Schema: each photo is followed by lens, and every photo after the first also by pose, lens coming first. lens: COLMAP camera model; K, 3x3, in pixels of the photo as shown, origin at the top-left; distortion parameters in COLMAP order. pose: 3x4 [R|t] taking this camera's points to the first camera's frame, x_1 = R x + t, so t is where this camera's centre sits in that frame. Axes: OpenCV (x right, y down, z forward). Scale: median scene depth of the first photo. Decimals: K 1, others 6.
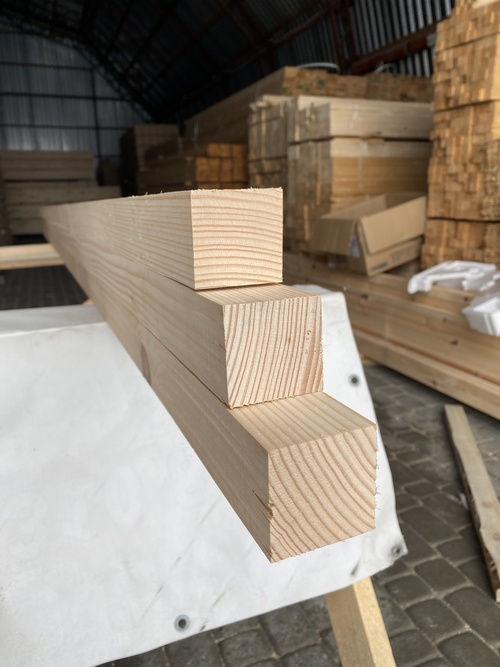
lens RADIAL K [[510.4, 0, 250.0], [0, 510.4, 333.5], [0, 0, 1]] dist [-0.004607, -0.000384]
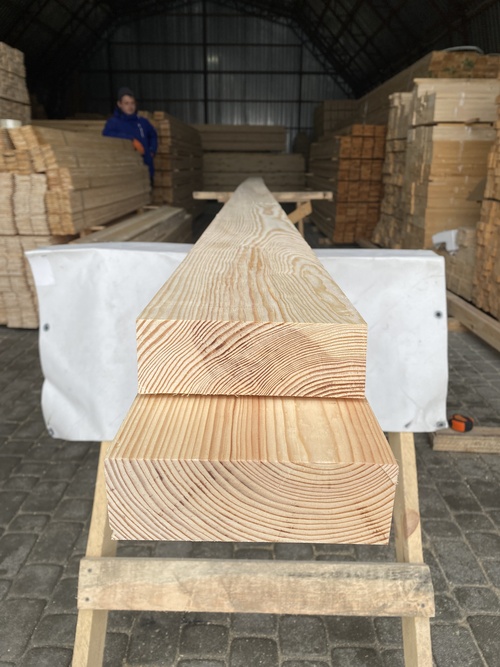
lens RADIAL K [[516.5, 0, 253.6], [0, 516.5, 331.4], [0, 0, 1]] dist [-0.004027, 0.000159]
pose [[0.924862, 0.140154, -0.353535, 0.180409], [-0.123420, 0.989913, 0.069566, 0.030406], [0.359719, -0.020706, 0.932831, -0.156214]]
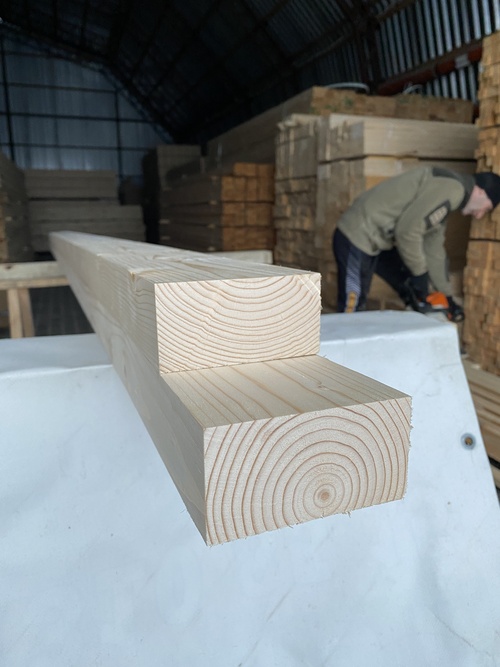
lens RADIAL K [[508.0, 0, 250.0], [0, 508.0, 333.5], [0, 0, 1]] dist [0.001296, -0.006136]
pose [[0.999487, 0.017615, -0.026739, -0.019302], [-0.018636, 0.999087, -0.038440, -0.003915], [0.026038, 0.038918, 0.998903, 0.028091]]
